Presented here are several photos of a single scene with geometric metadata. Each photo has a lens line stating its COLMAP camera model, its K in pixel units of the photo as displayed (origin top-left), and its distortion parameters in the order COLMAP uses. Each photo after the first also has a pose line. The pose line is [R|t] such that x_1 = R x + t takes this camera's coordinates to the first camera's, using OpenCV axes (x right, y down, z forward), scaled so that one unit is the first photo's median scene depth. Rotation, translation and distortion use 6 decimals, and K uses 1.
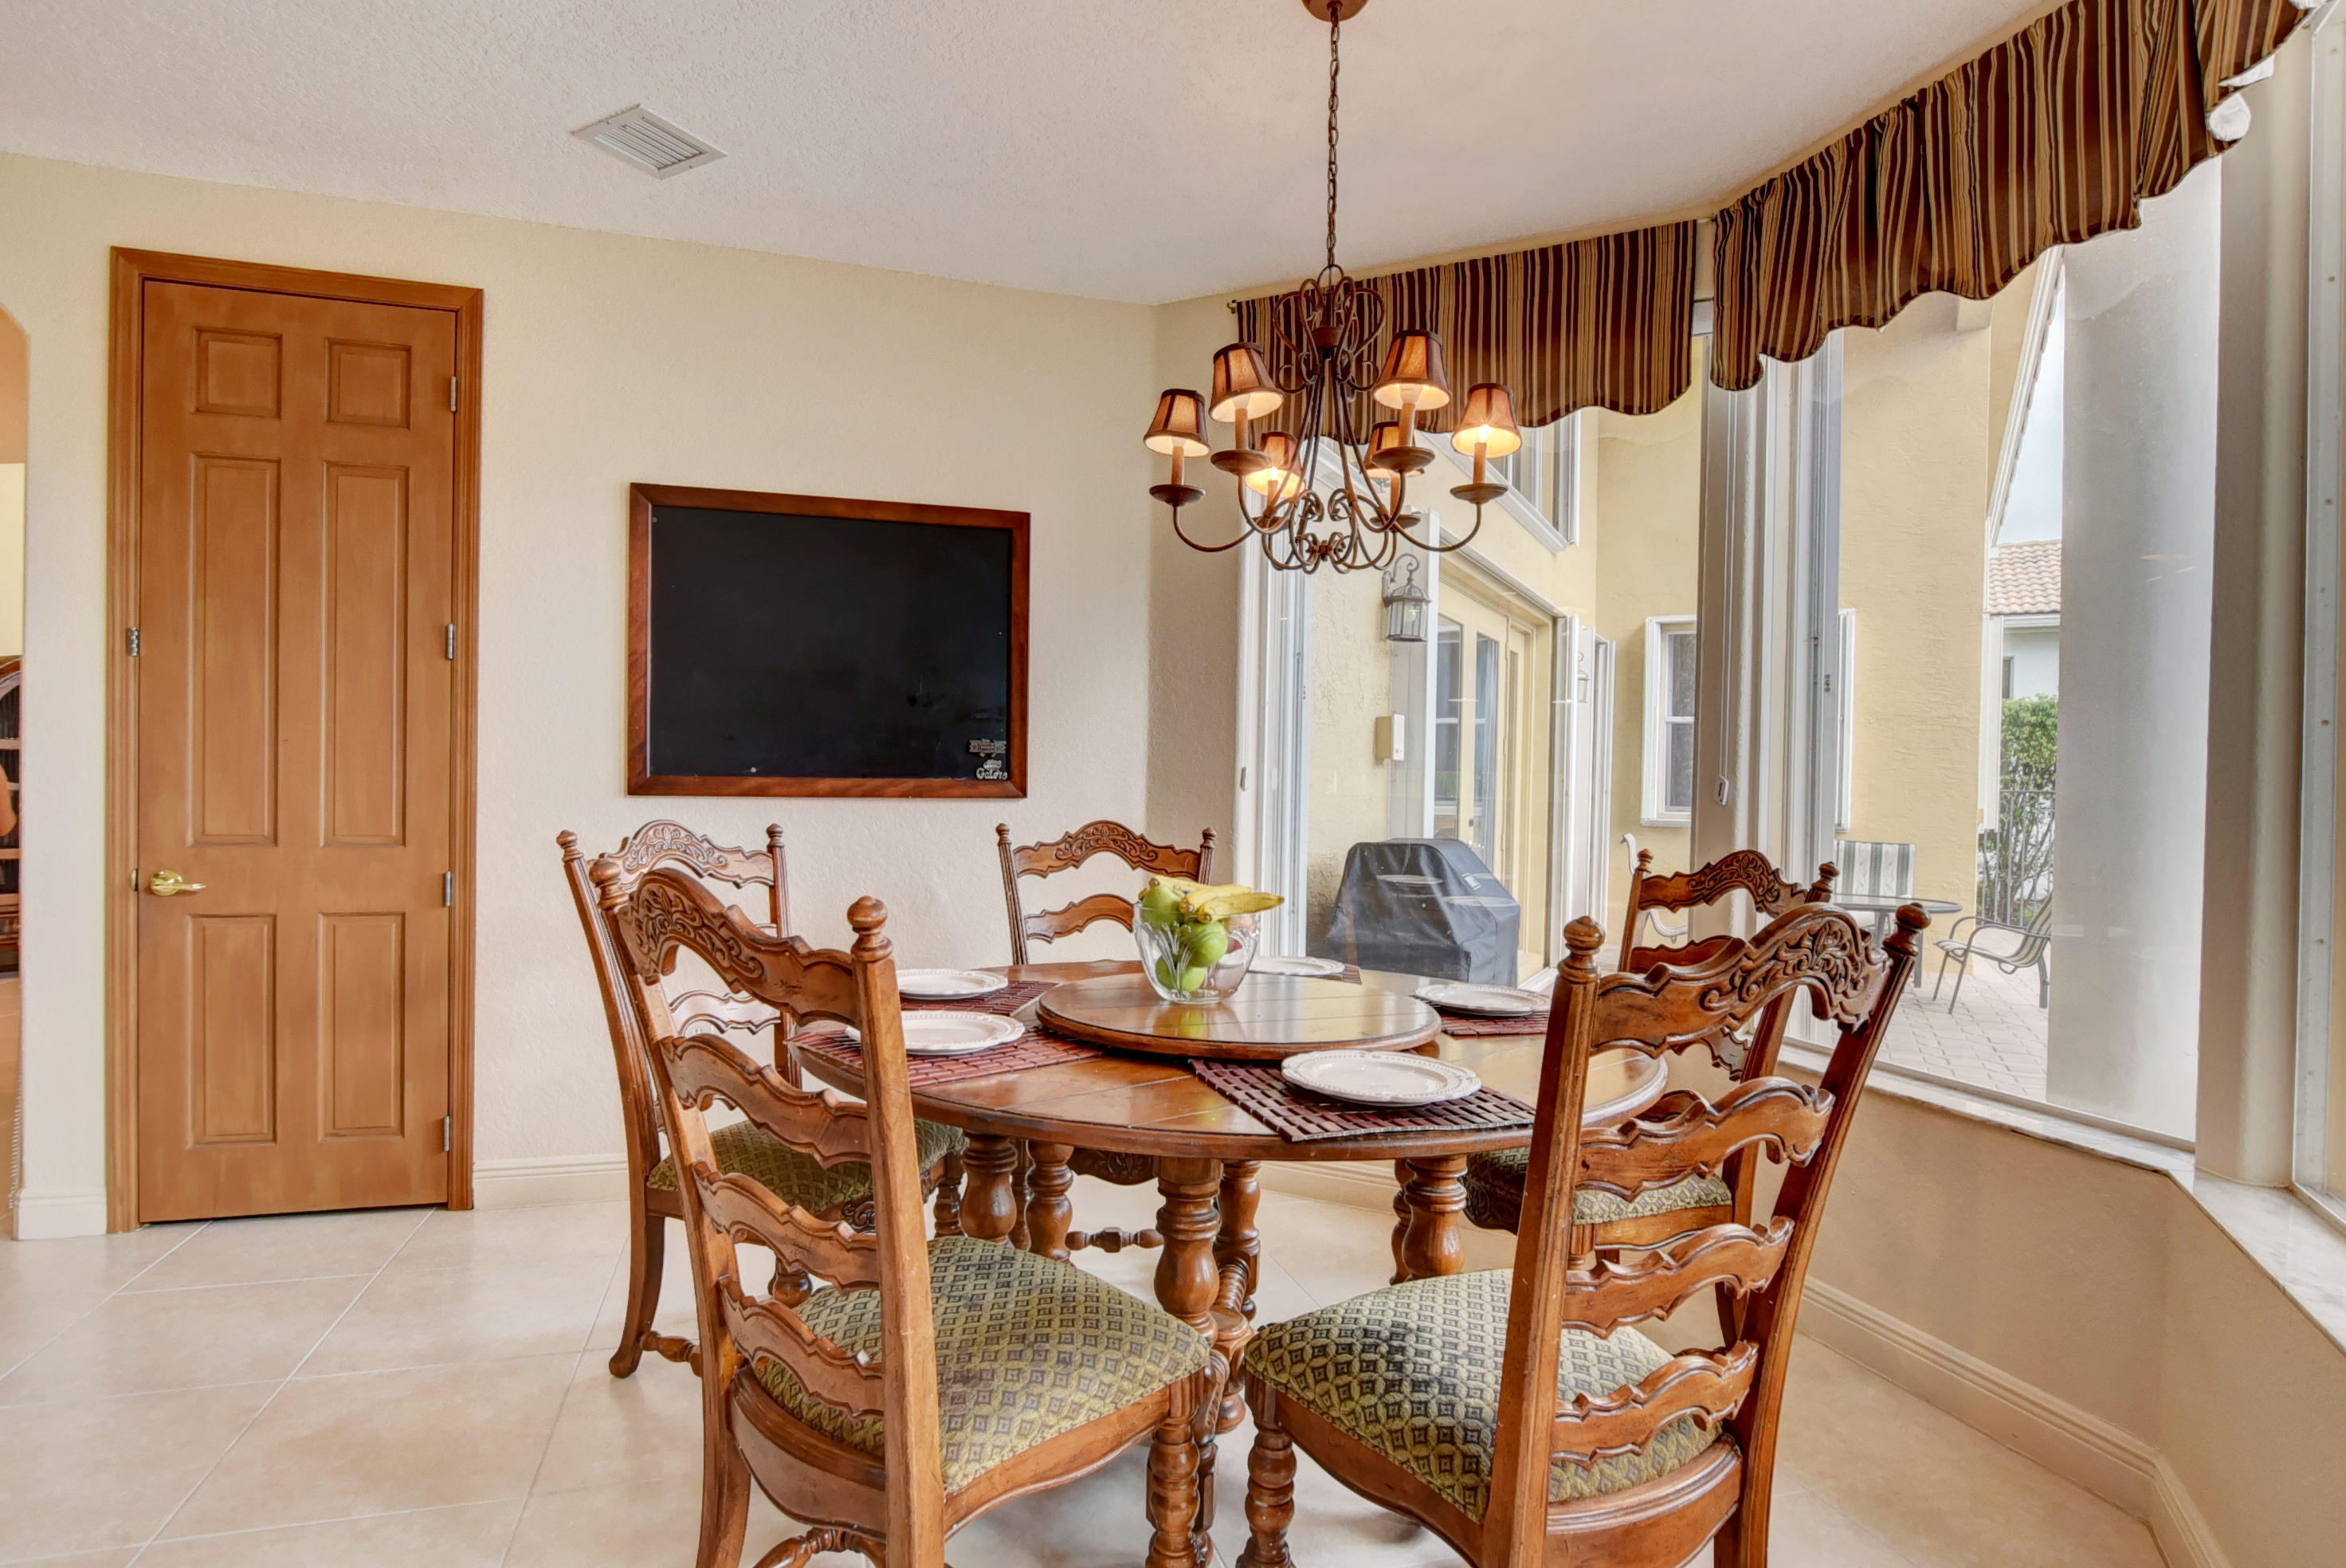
lens RADIAL K [[1206.6, 0, 1164.8], [0, 1206.6, 797.4], [0, 0, 1]] dist [-0.018086, 0.004520]
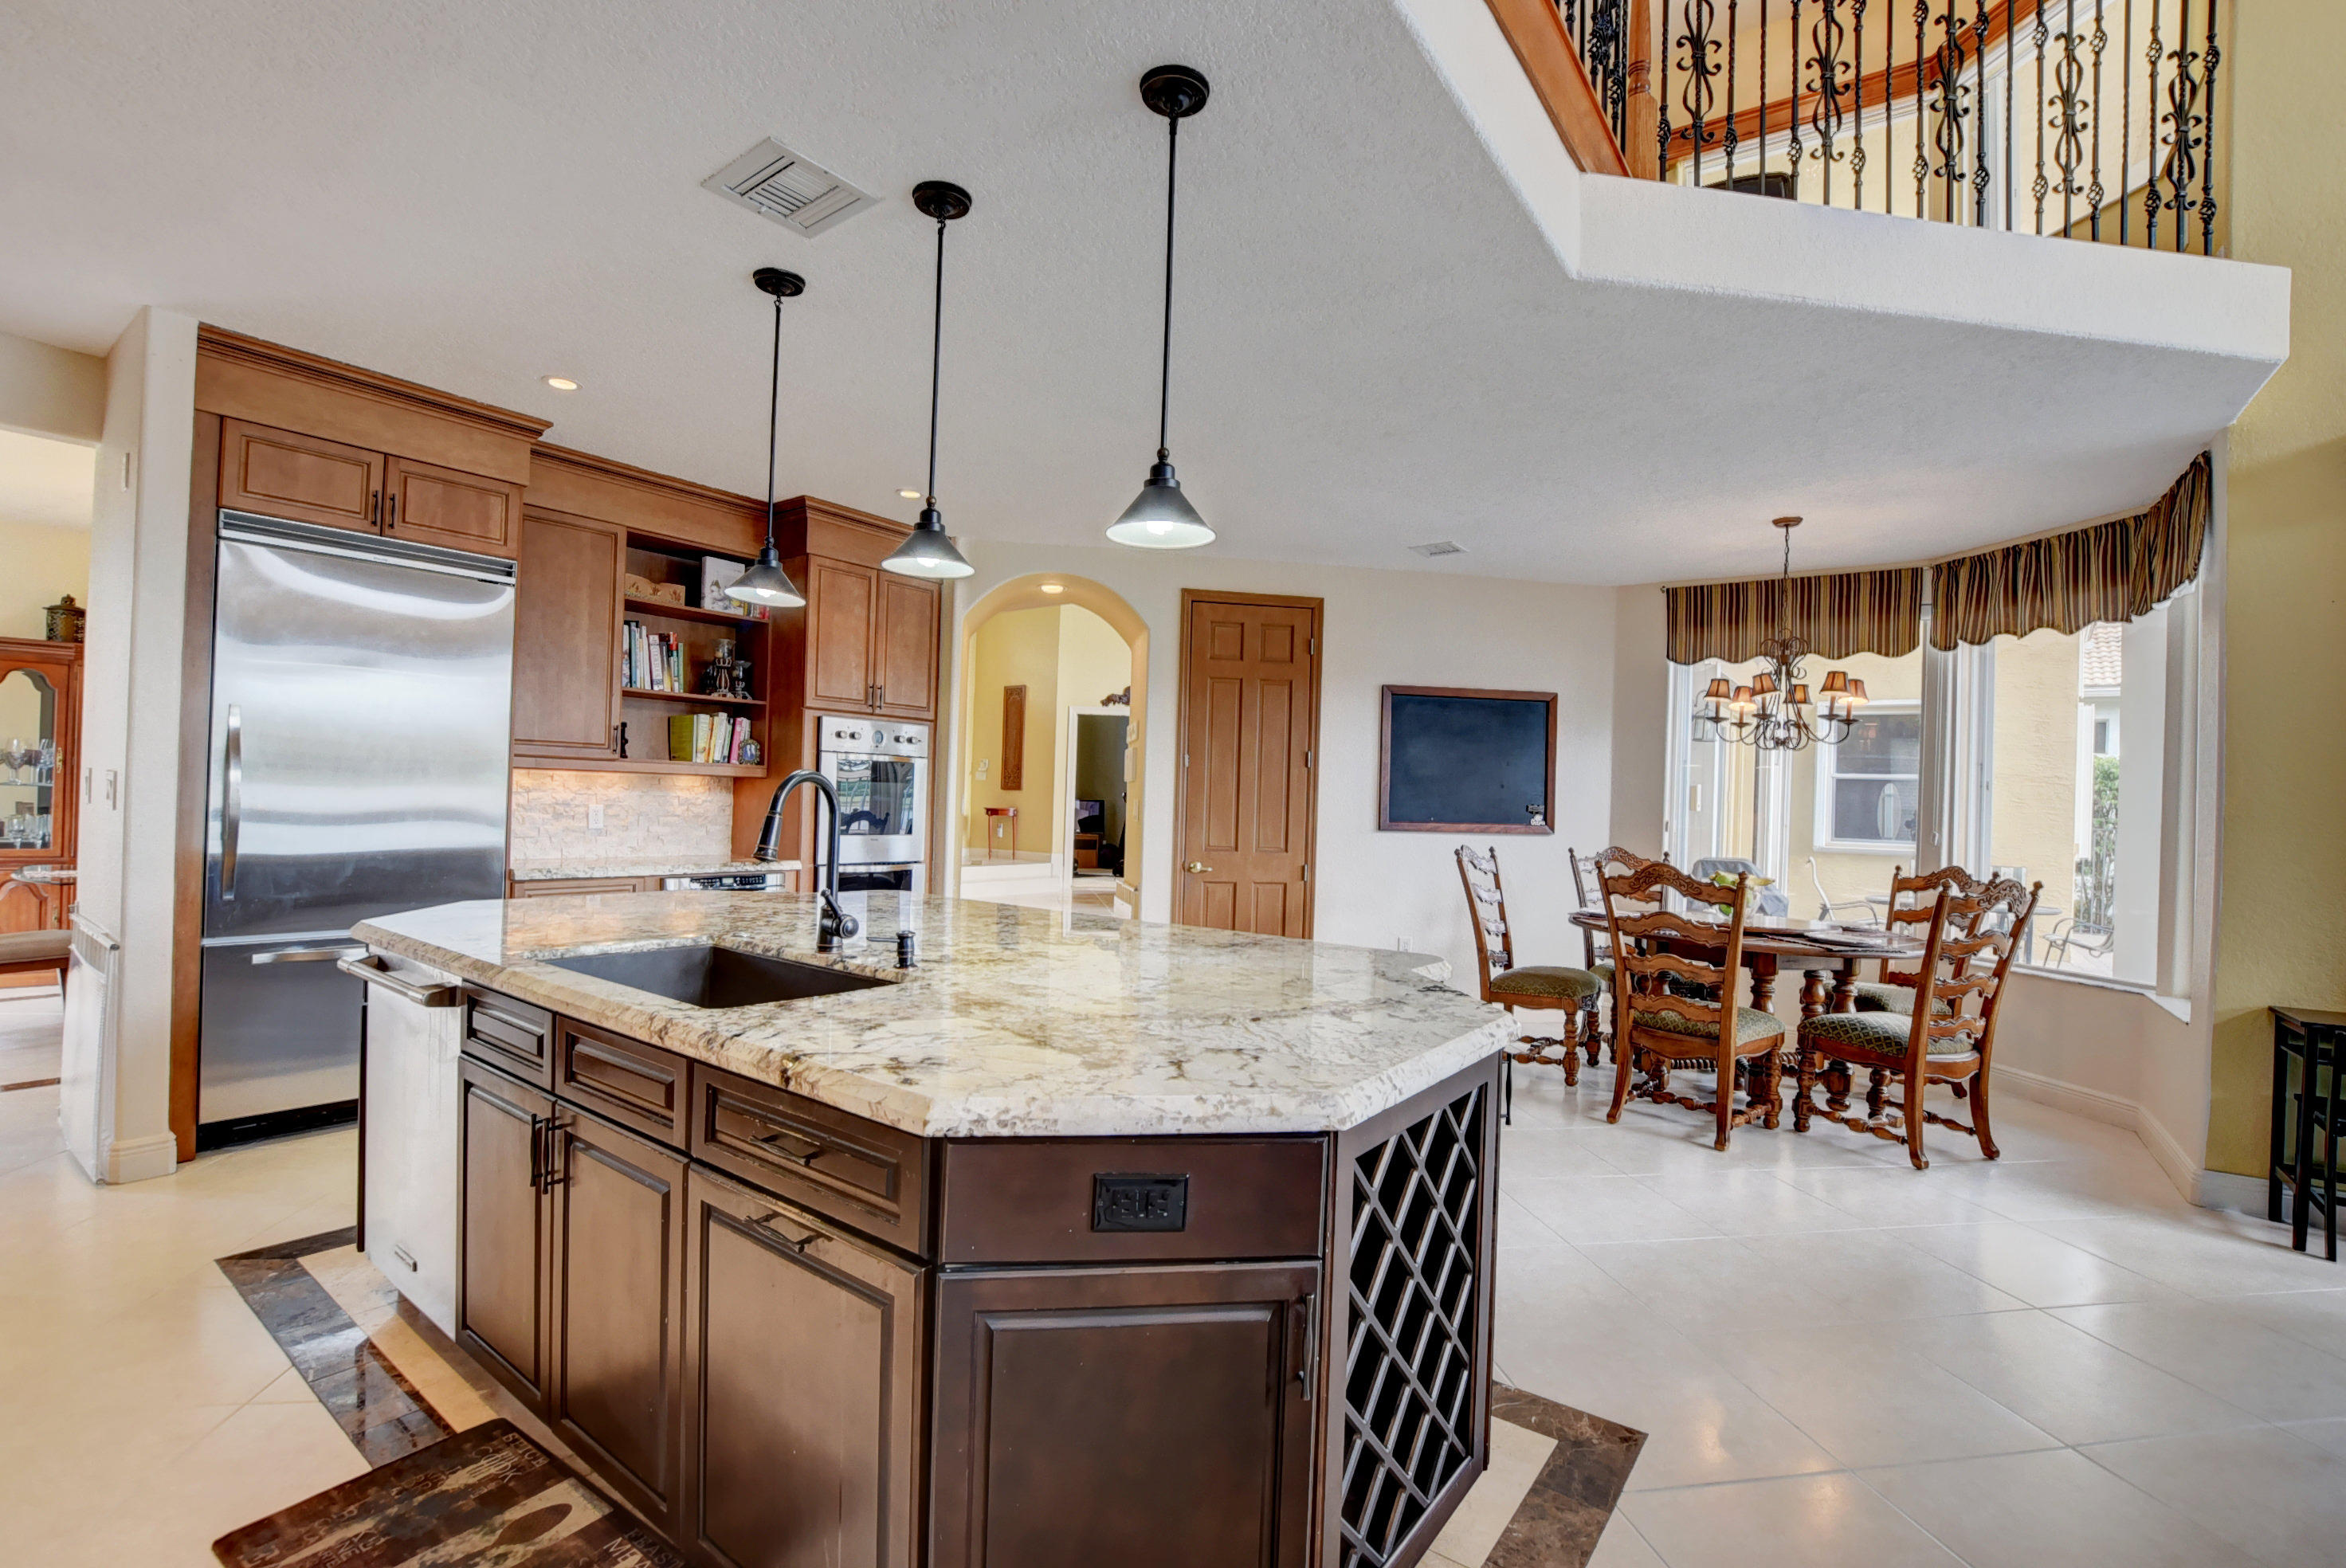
lens RADIAL K [[1051.2, 0, 1169.4], [0, 1051.2, 795.7], [0, 0, 1]] dist [-0.013469, -0.000285]
pose [[0.992239, 0.012365, -0.123726, -0.641929], [-0.014616, 0.999743, -0.017302, -0.027870], [0.123481, 0.018976, 0.992166, -0.983018]]
